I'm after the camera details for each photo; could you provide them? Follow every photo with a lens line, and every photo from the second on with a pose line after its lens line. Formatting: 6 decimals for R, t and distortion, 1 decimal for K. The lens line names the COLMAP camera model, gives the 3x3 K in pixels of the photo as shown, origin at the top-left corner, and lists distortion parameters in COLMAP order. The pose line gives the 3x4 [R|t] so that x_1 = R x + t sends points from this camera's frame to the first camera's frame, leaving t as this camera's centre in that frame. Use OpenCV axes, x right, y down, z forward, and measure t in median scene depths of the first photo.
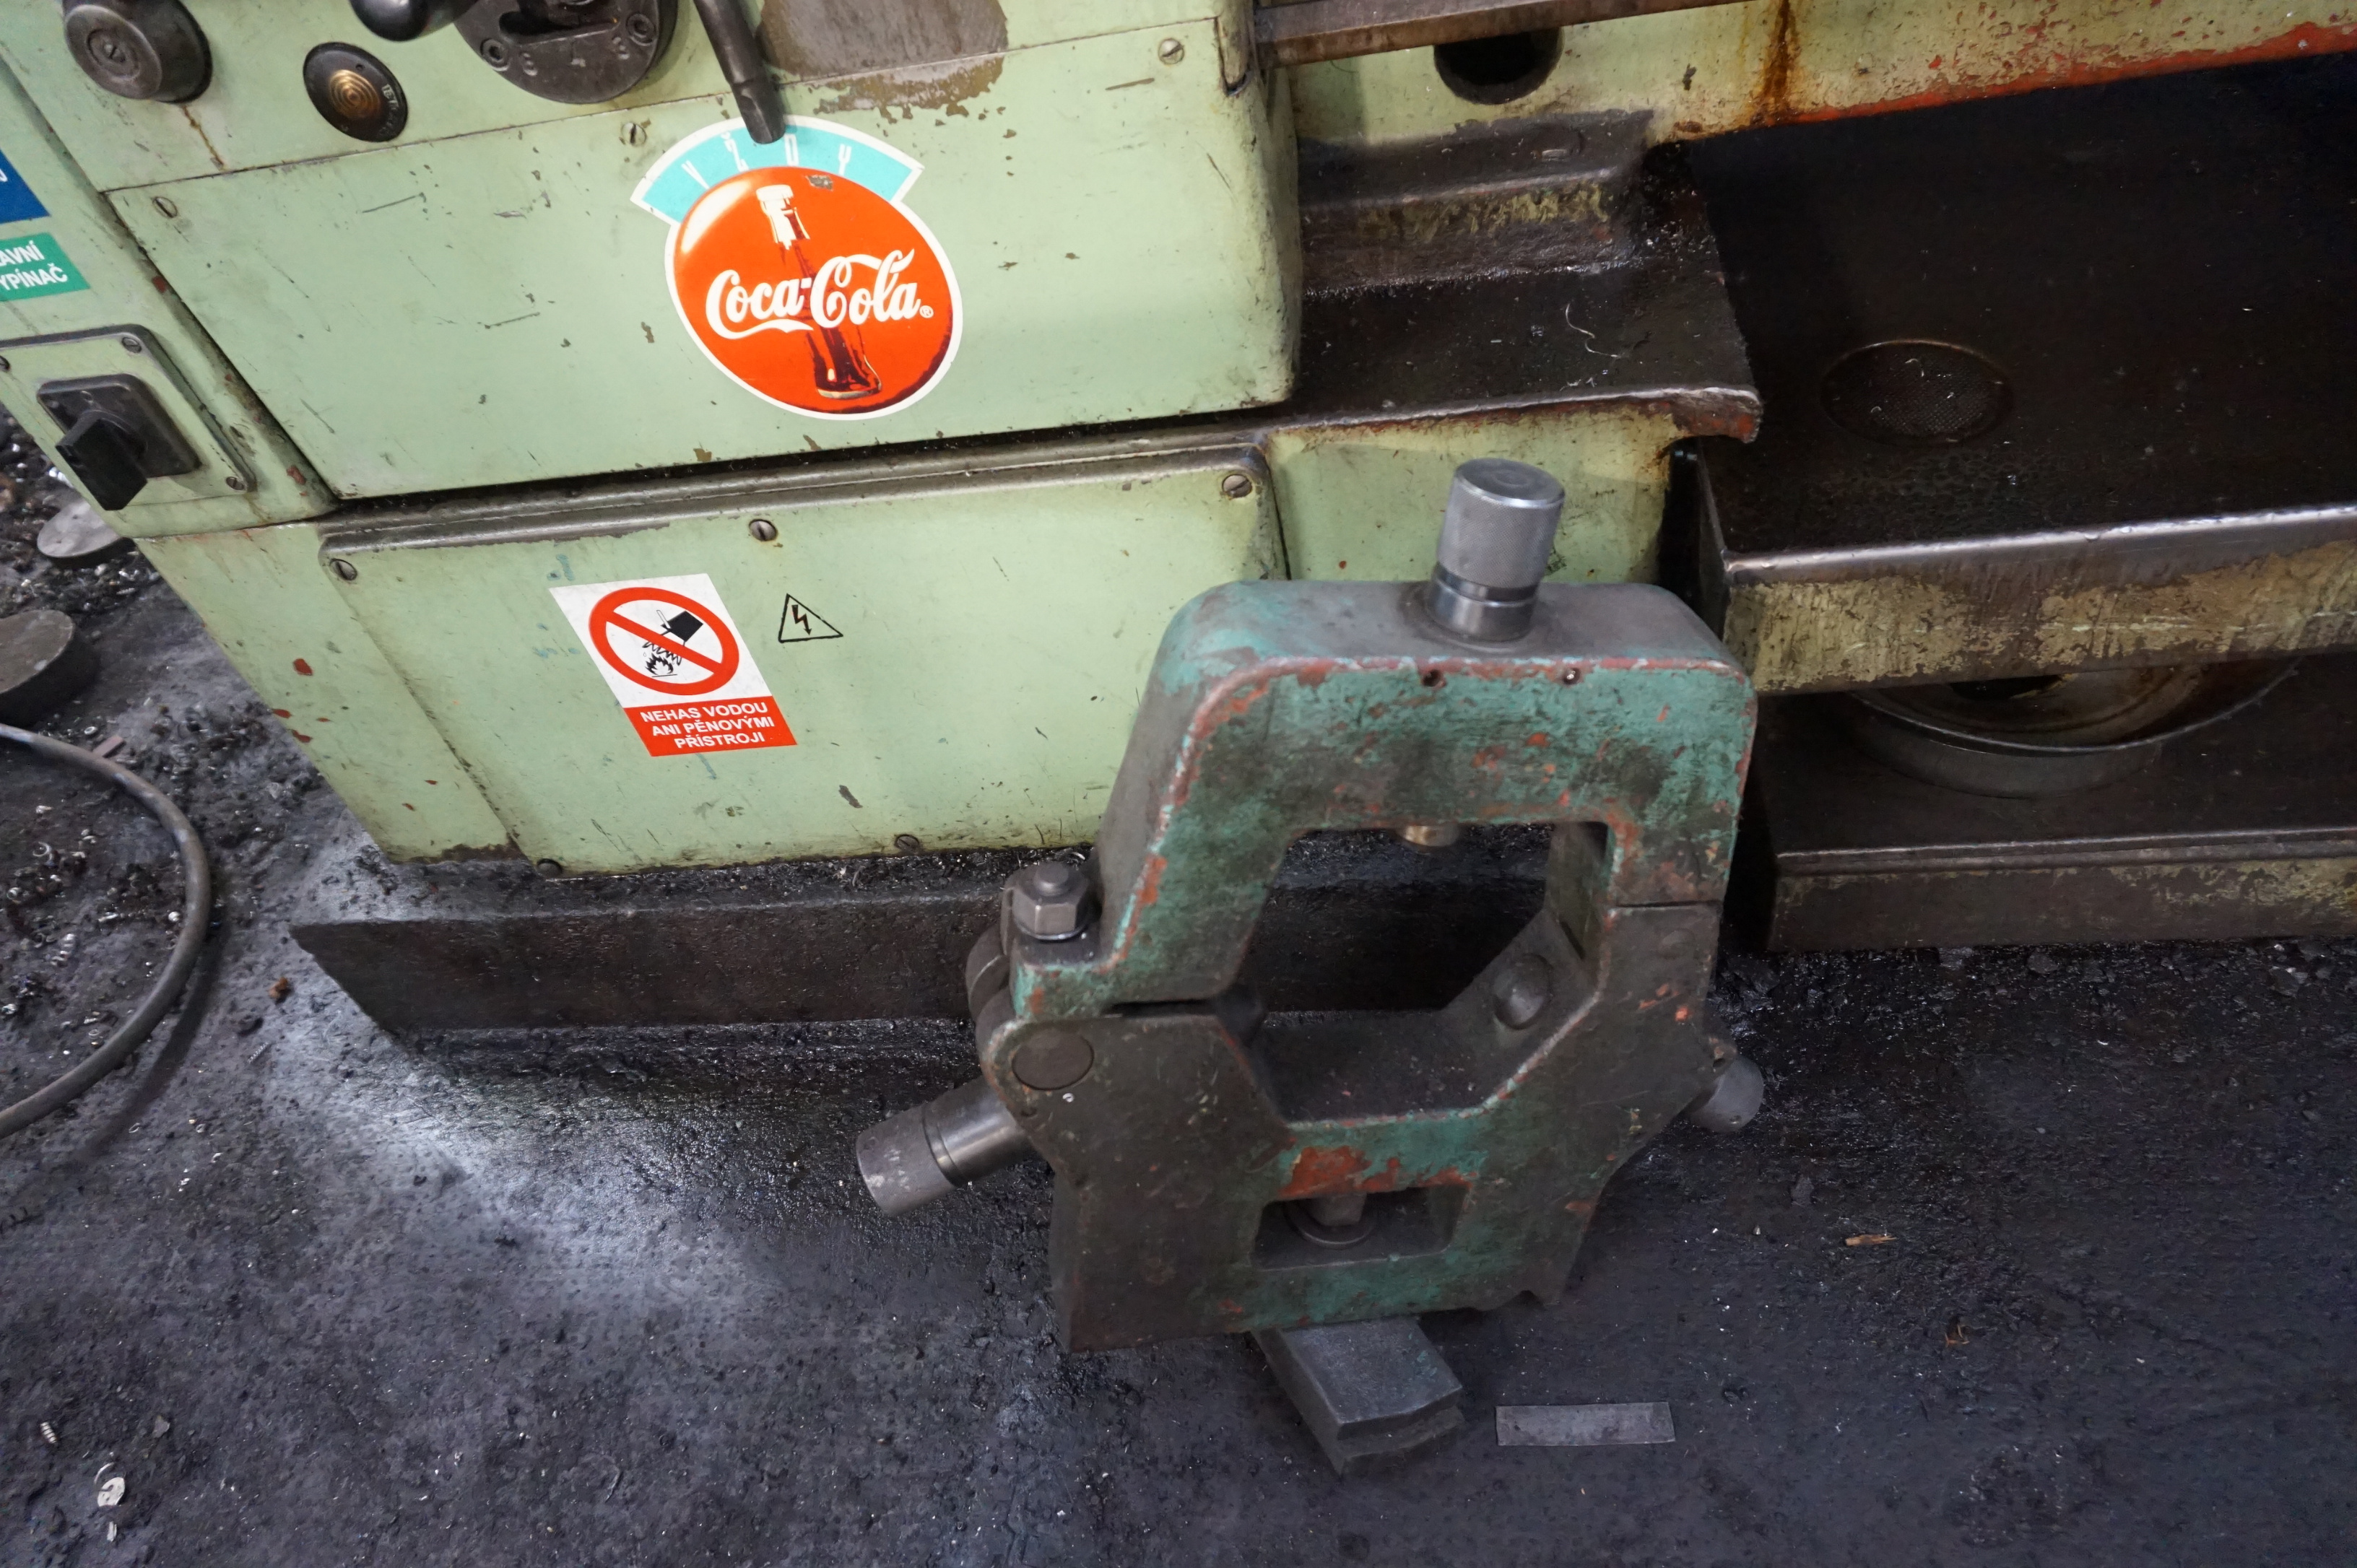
lens RADIAL K [[1602.0, 0, 1170.8], [0, 1602.0, 781.8], [0, 0, 1]] dist [-0.048656, 0.038686]
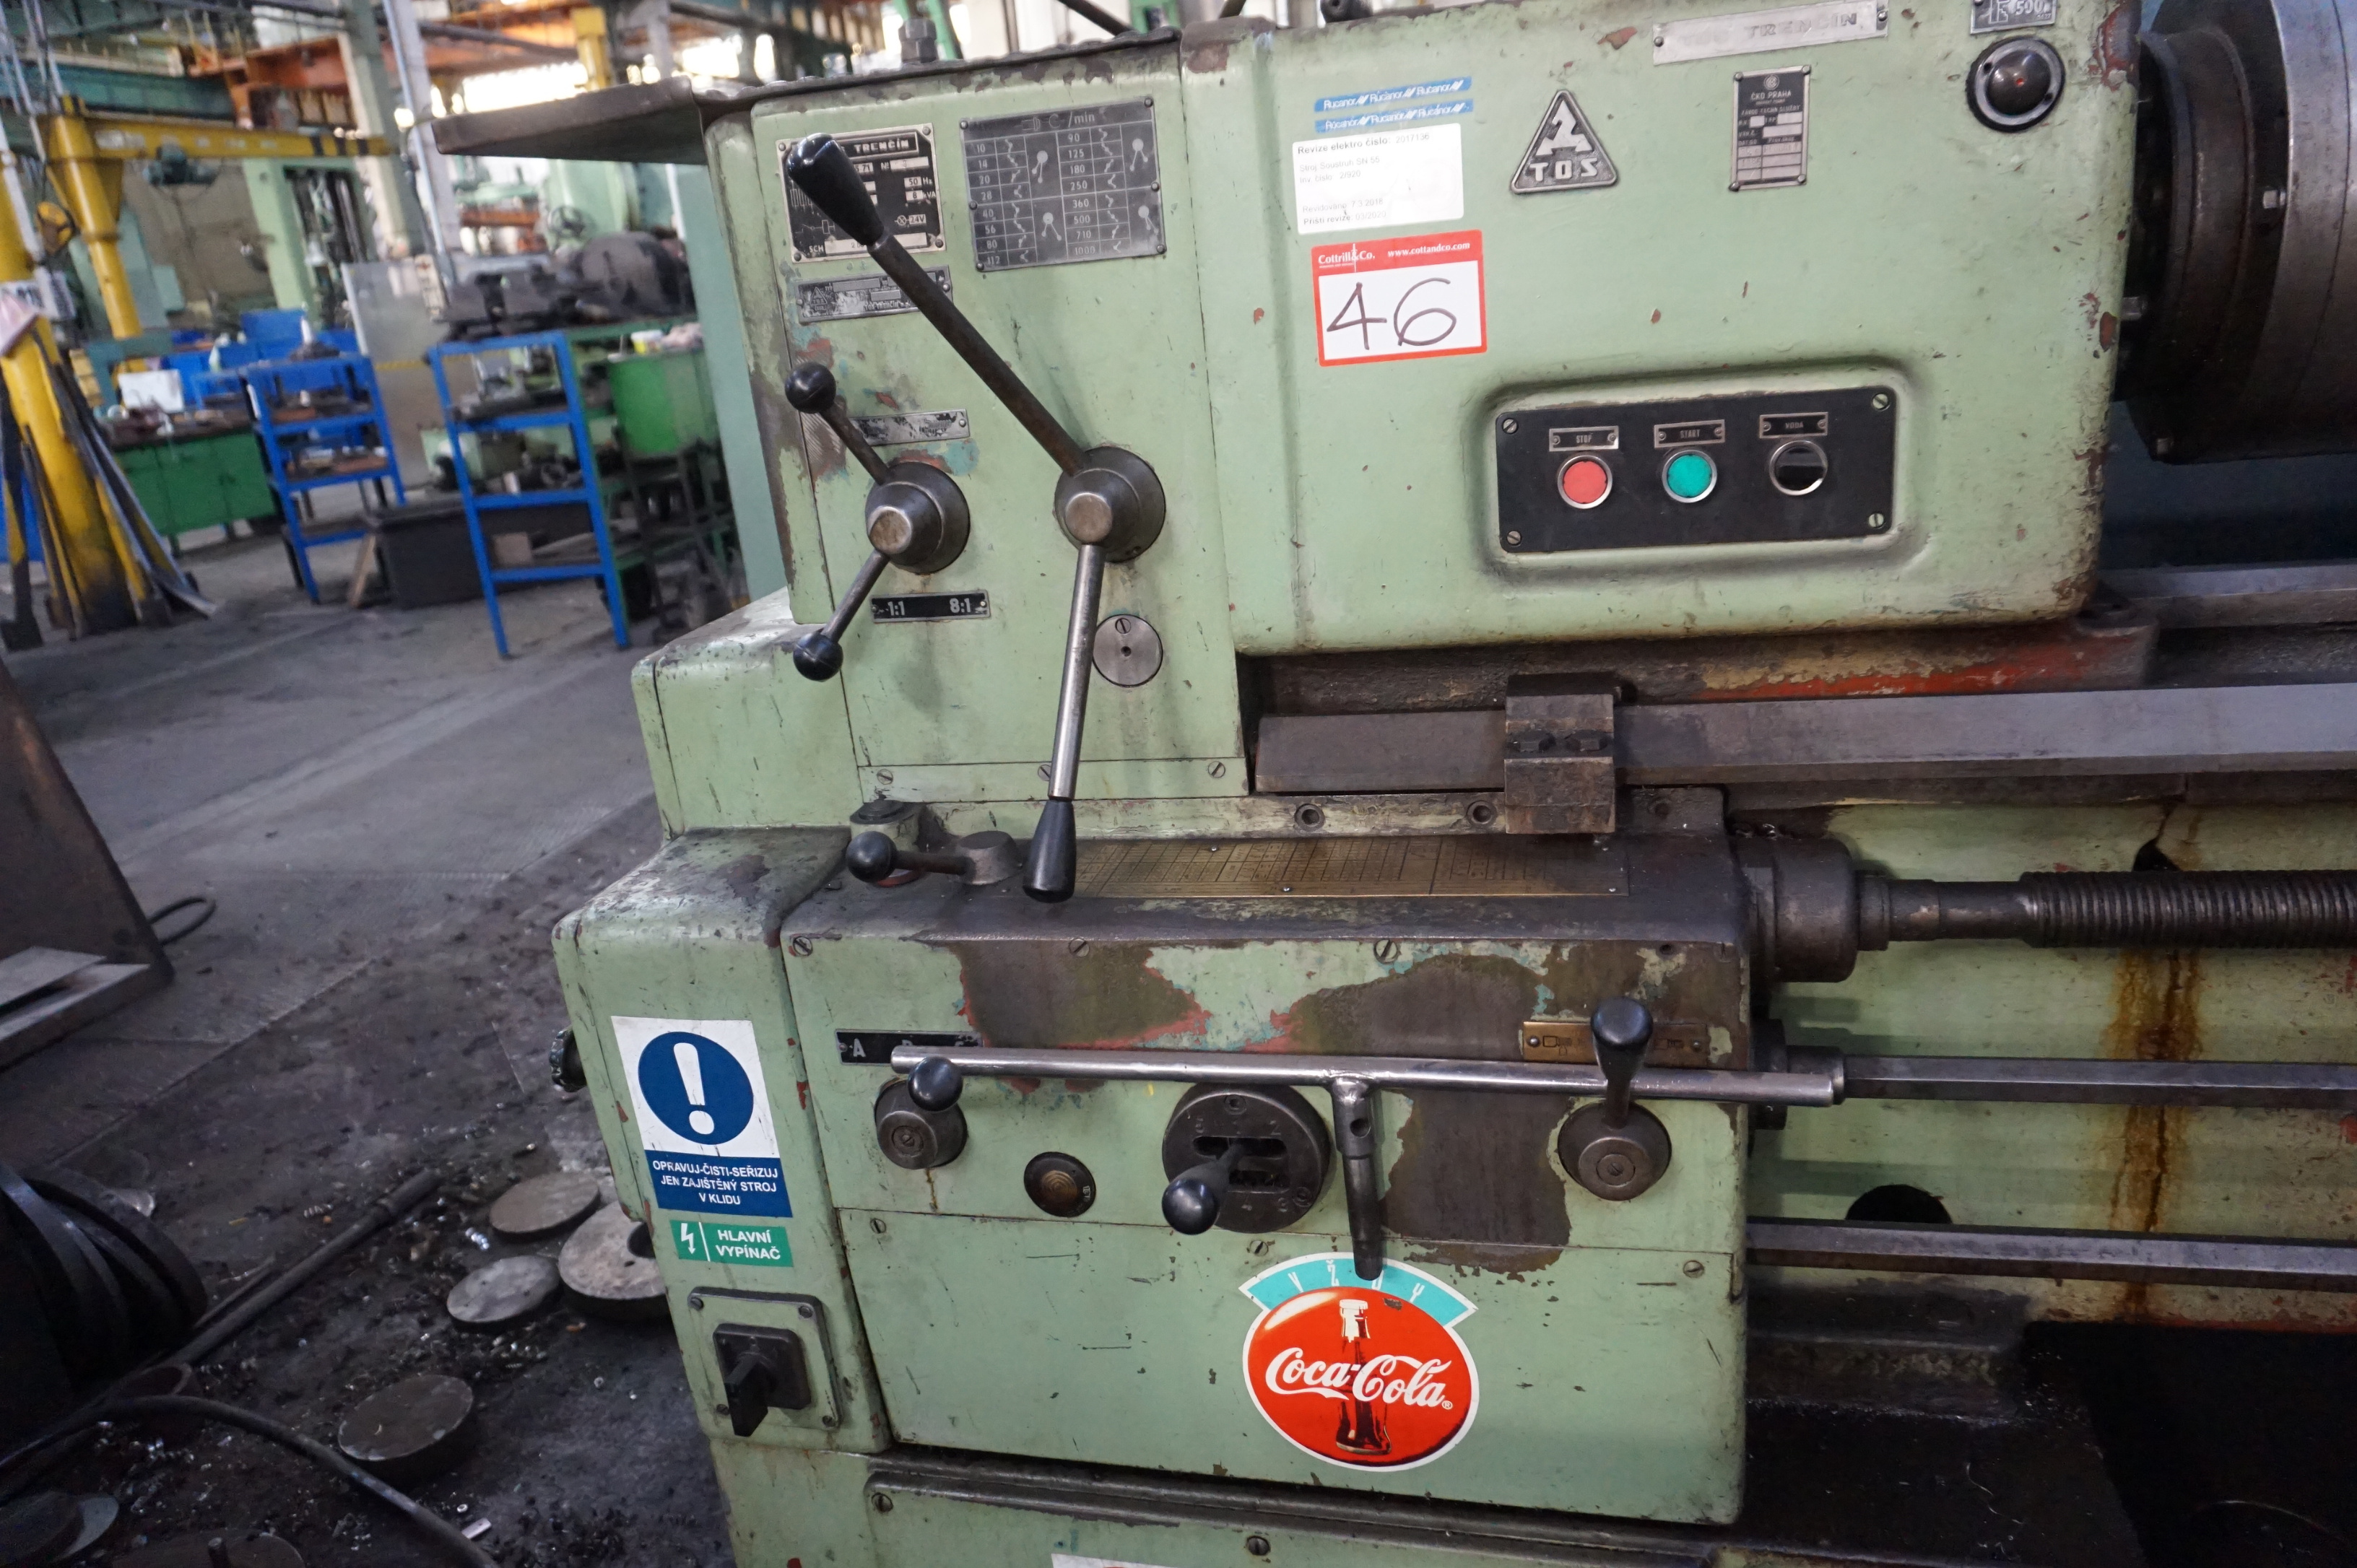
lens RADIAL K [[1602.0, 0, 1170.8], [0, 1602.0, 781.8], [0, 0, 1]] dist [-0.048656, 0.038686]
pose [[0.984335, 0.120924, -0.128303, -0.251239], [-0.166545, 0.876541, -0.451595, -0.119409], [0.057854, 0.465890, 0.882950, -0.311743]]
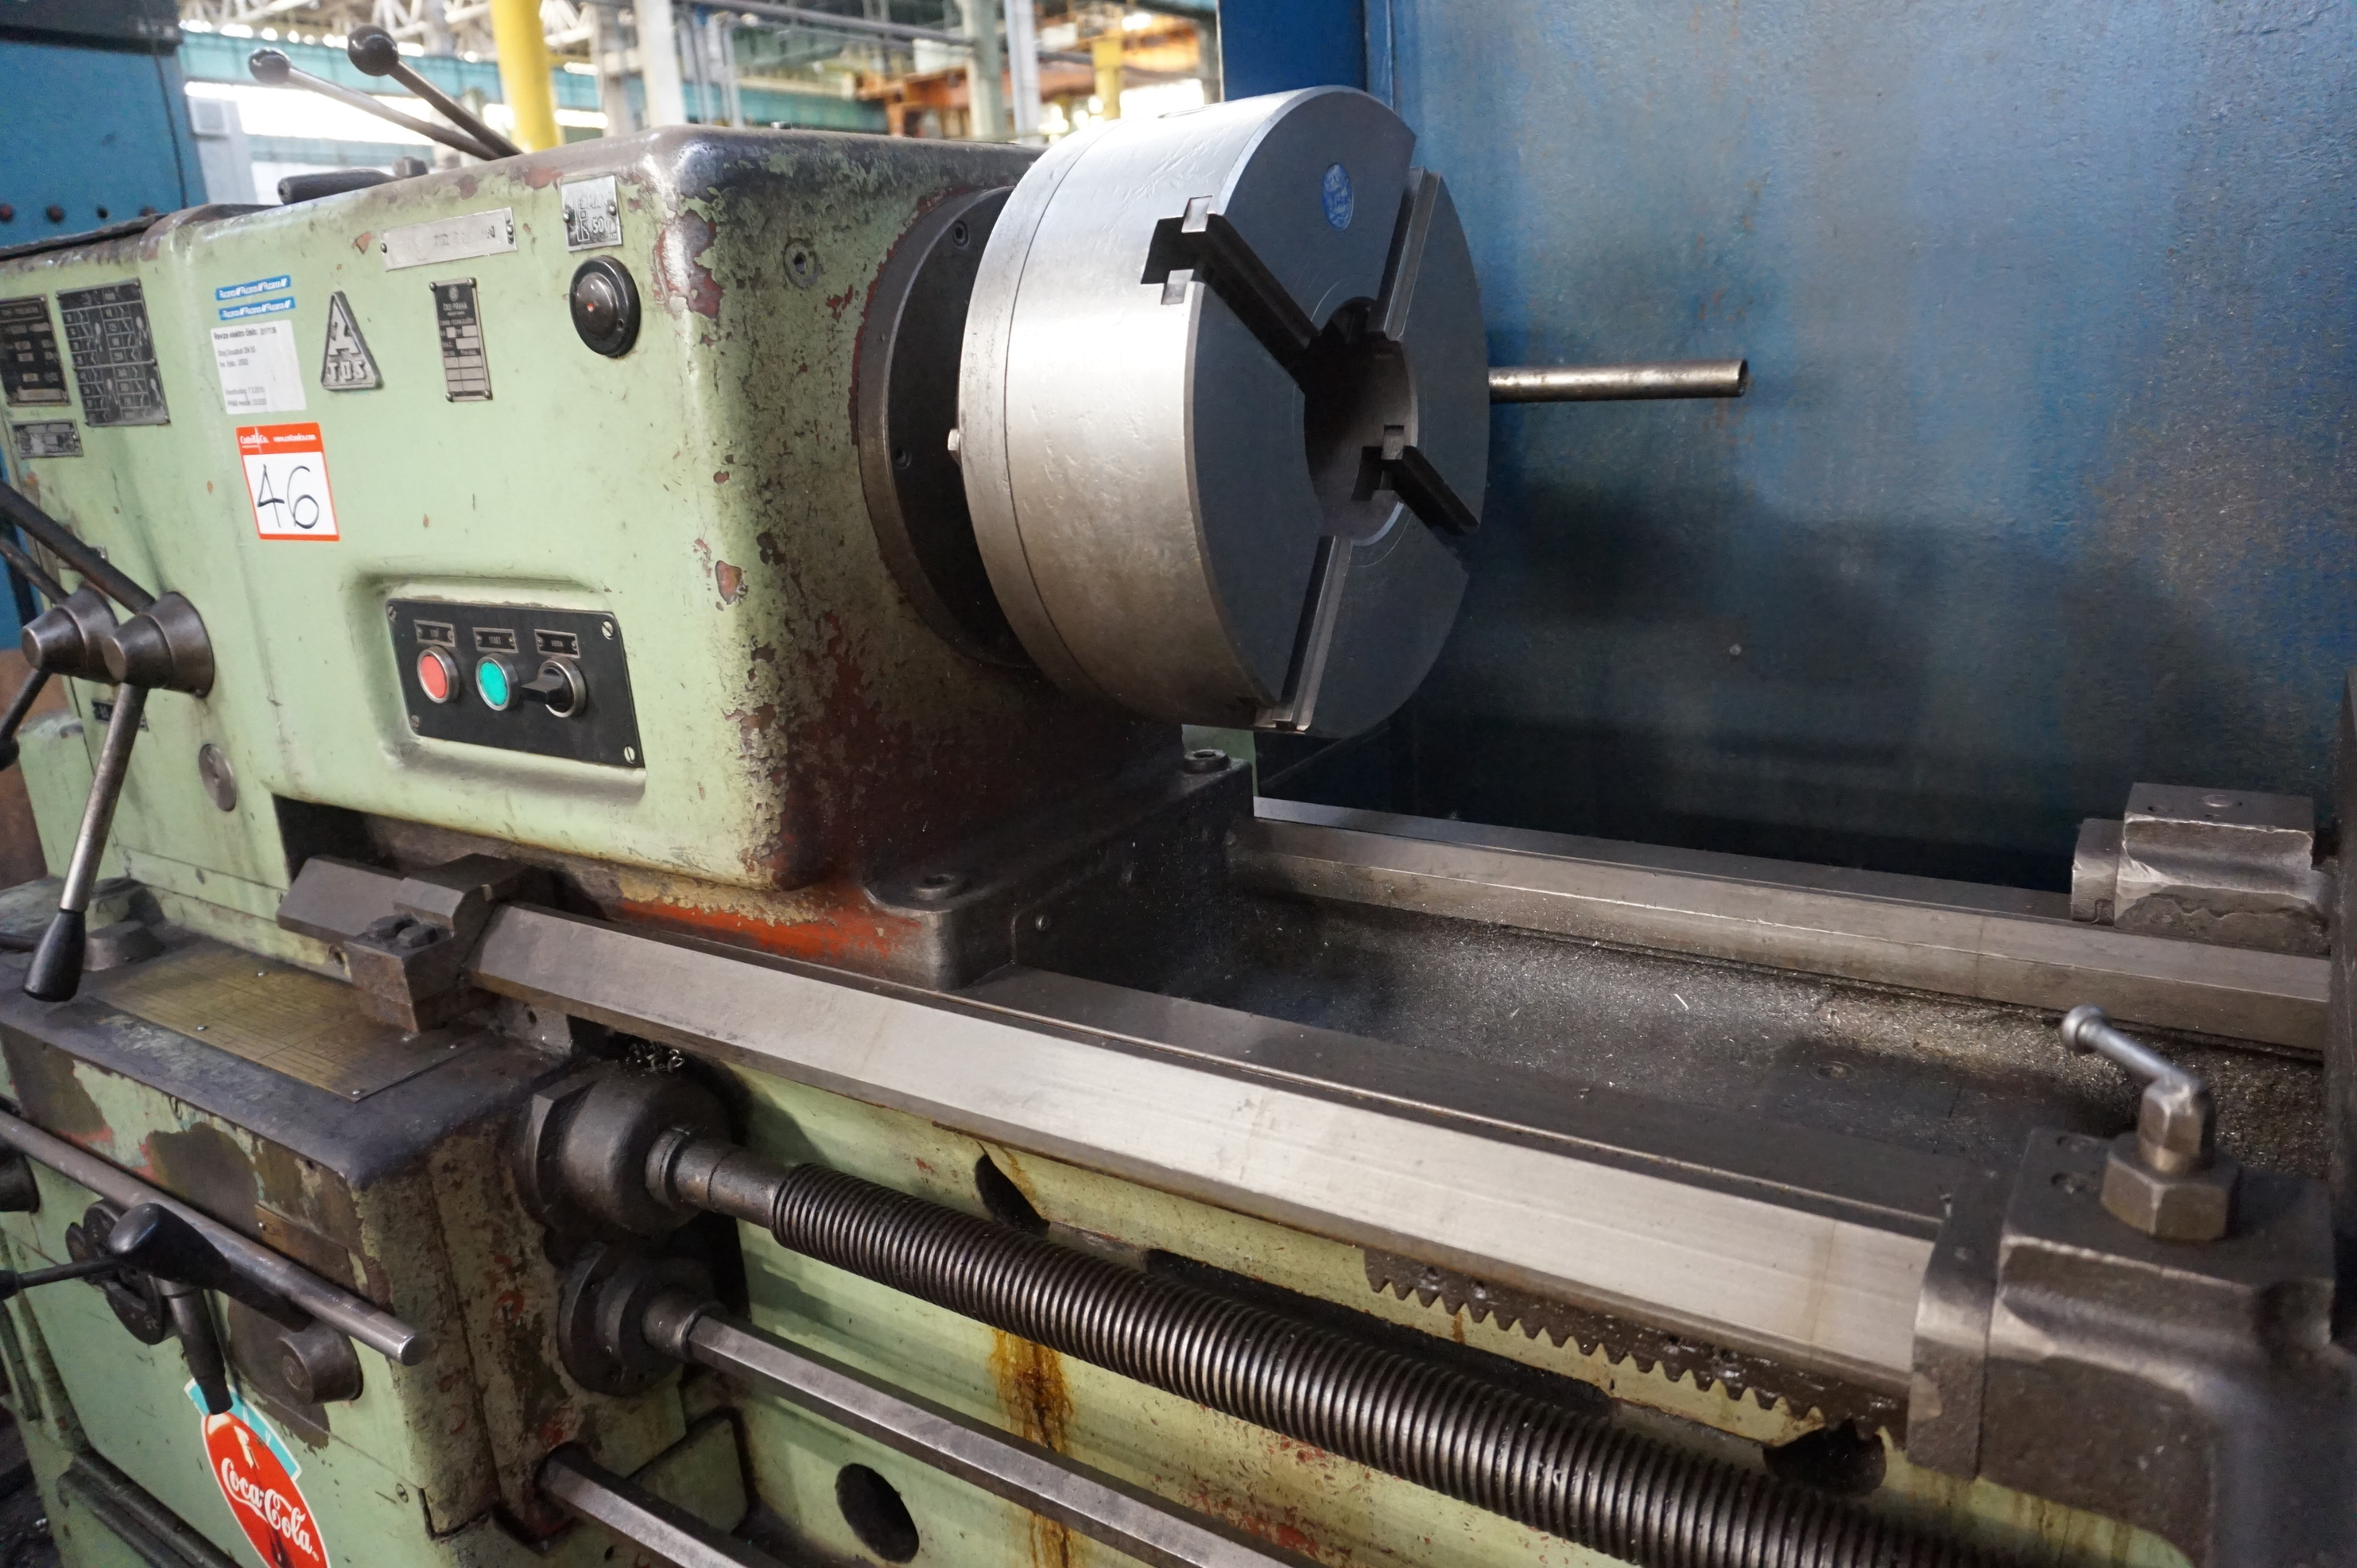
lens RADIAL K [[1602.0, 0, 1170.8], [0, 1602.0, 781.8], [0, 0, 1]] dist [-0.048656, 0.038686]
pose [[0.866941, 0.243925, -0.434643, 0.782817], [-0.416702, 0.833171, -0.363573, -0.600734], [0.273447, 0.496312, 0.823954, -0.138103]]
